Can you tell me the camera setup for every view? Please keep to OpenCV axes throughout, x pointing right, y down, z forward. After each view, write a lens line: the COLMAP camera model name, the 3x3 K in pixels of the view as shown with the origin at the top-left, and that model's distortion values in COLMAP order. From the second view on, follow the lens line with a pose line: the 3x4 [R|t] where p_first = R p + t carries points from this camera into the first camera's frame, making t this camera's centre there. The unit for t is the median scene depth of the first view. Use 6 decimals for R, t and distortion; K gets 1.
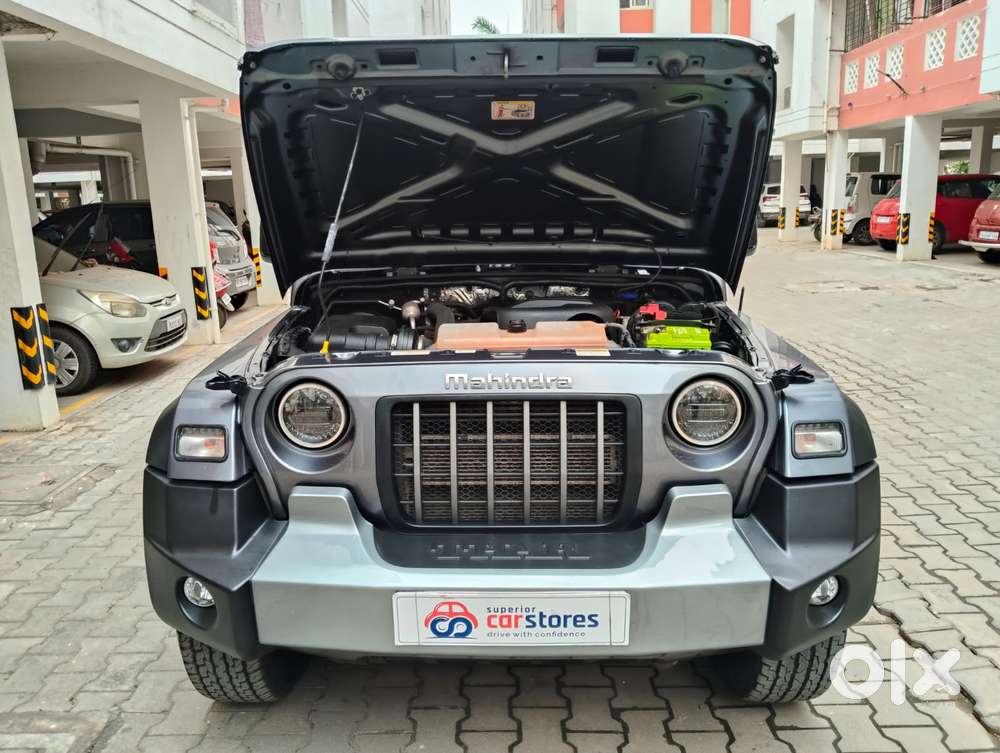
lens RADIAL K [[890.0, 0, 484.0], [0, 890.0, 353.8], [0, 0, 1]] dist [0.009132, -0.019891]
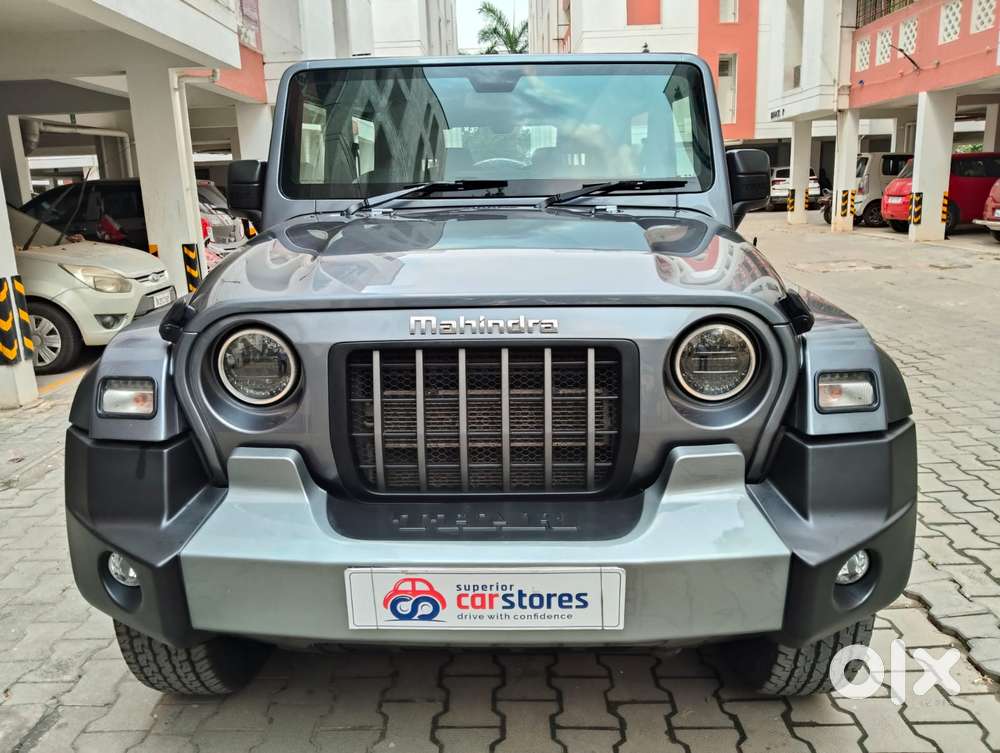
lens RADIAL K [[823.8, 0, 500.0], [0, 823.8, 376.5], [0, 0, 1]] dist [-0.005482, 0.009510]
pose [[0.999952, -0.002643, -0.009382, 0.045434], [0.002779, 0.999891, 0.014497, 0.061950], [0.009342, -0.014522, 0.999851, 0.184291]]
